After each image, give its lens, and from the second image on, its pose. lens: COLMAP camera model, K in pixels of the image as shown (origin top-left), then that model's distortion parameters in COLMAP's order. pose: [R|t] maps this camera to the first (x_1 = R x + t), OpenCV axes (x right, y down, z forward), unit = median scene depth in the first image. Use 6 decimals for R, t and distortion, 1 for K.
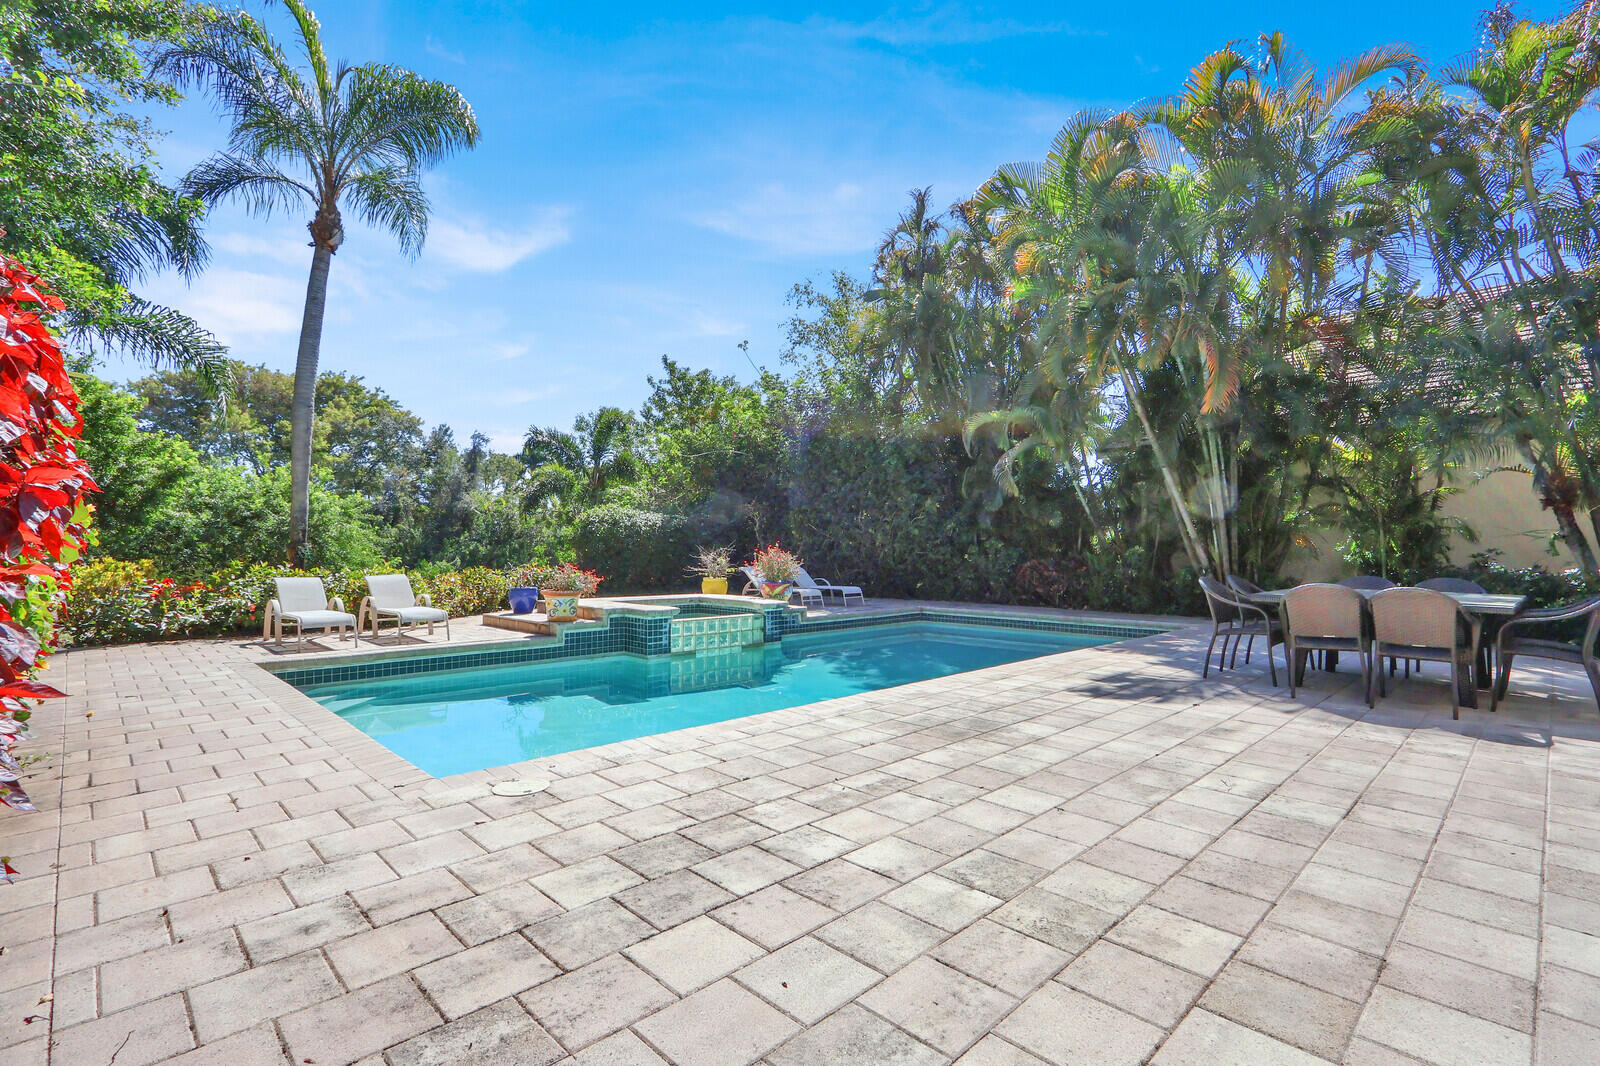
lens RADIAL K [[749.3, 0, 800.0], [0, 749.3, 533.0], [0, 0, 1]] dist [-0.014890, 0.000588]
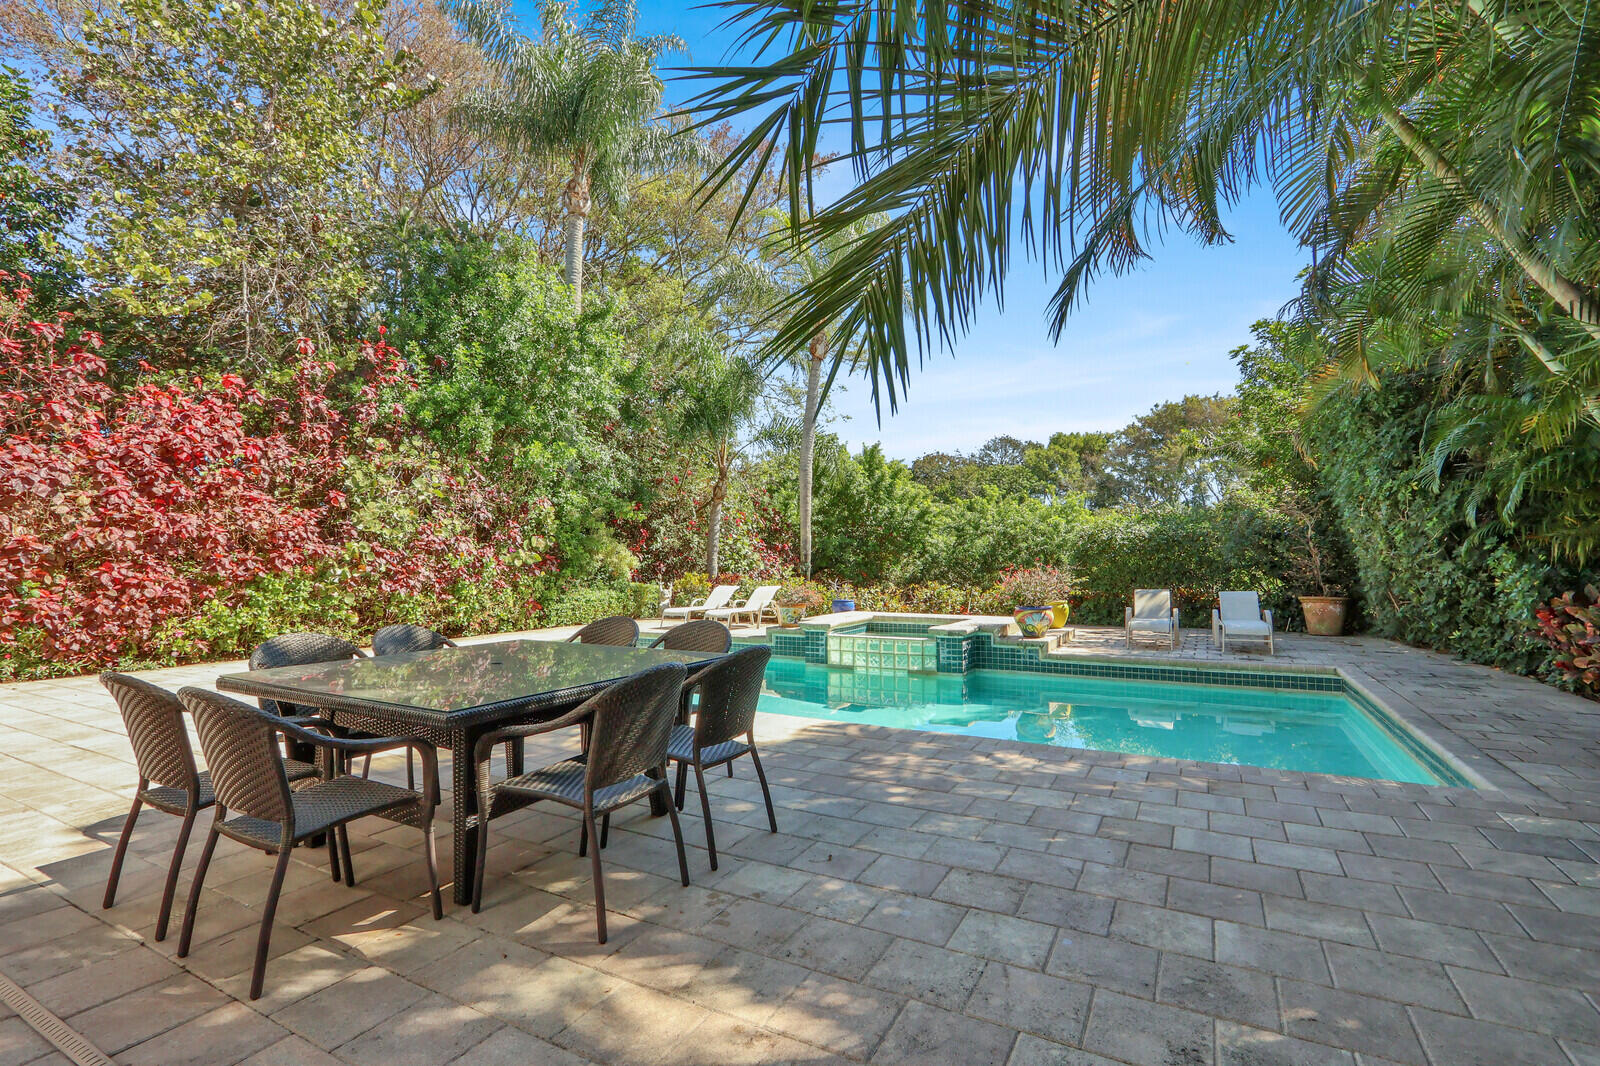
lens RADIAL K [[749.3, 0, 800.0], [0, 749.3, 533.0], [0, 0, 1]] dist [-0.014890, 0.000588]
pose [[0.291199, -0.040971, -0.955785, 0.706832], [0.025753, 0.999056, -0.034980, 0.004744], [0.956316, -0.014429, 0.291979, 0.522214]]
